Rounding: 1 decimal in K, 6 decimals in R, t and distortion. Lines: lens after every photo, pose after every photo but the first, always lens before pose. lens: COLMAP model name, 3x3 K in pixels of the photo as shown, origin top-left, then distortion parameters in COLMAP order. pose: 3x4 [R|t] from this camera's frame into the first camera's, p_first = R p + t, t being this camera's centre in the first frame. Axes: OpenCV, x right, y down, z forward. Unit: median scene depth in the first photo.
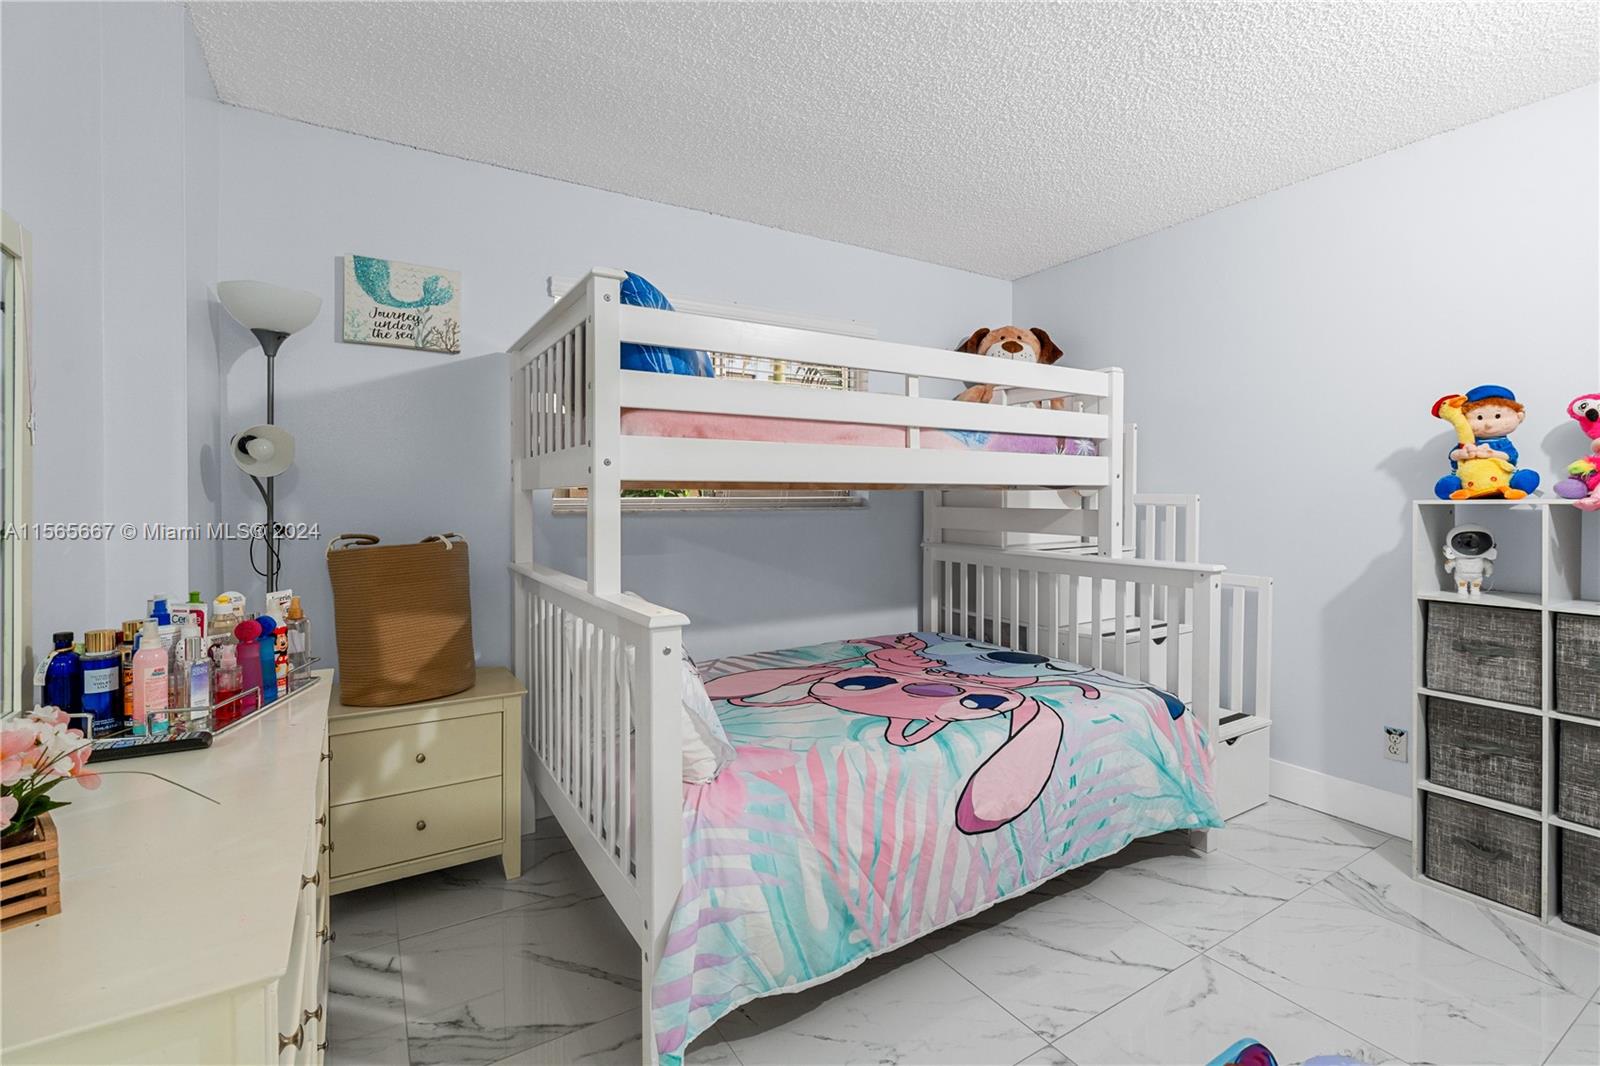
lens RADIAL K [[724.7, 0, 807.5], [0, 724.7, 520.8], [0, 0, 1]] dist [-0.001304, 0.000388]
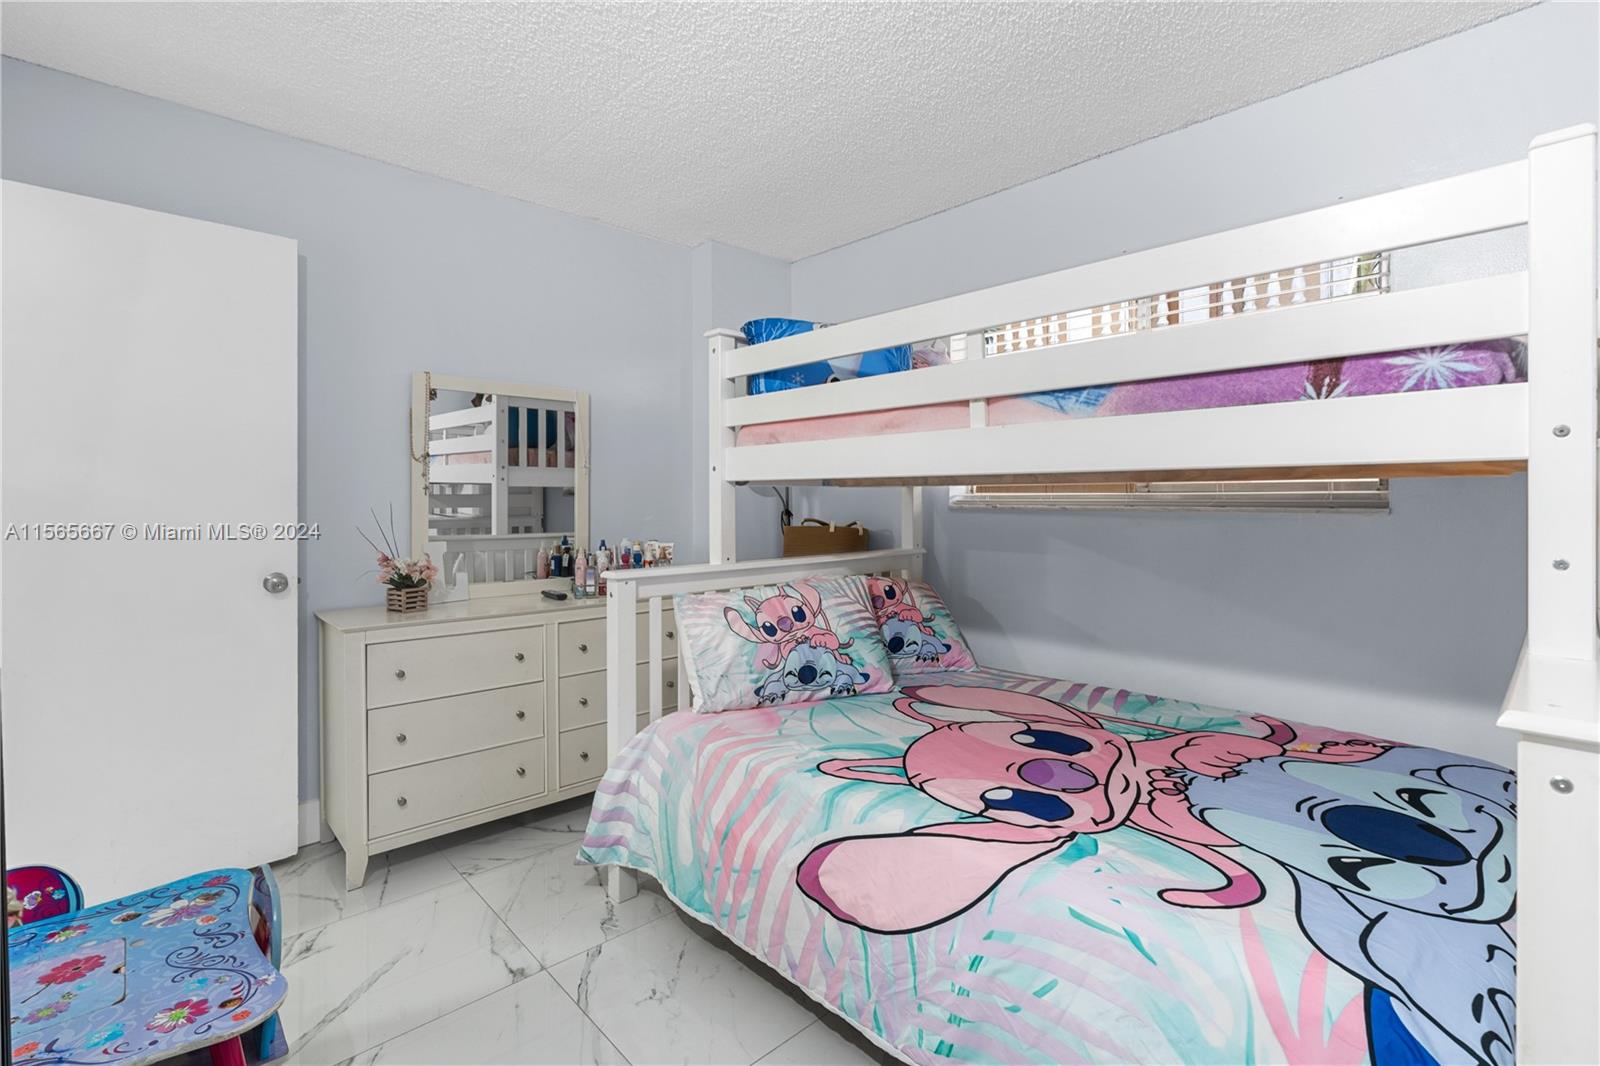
lens RADIAL K [[724.7, 0, 807.5], [0, 724.7, 520.8], [0, 0, 1]] dist [-0.001304, 0.000388]
pose [[0.198973, 0.036216, -0.979335, 1.000387], [-0.028230, 0.999114, 0.031212, -0.026404], [0.979598, 0.021437, 0.199819, 0.799360]]
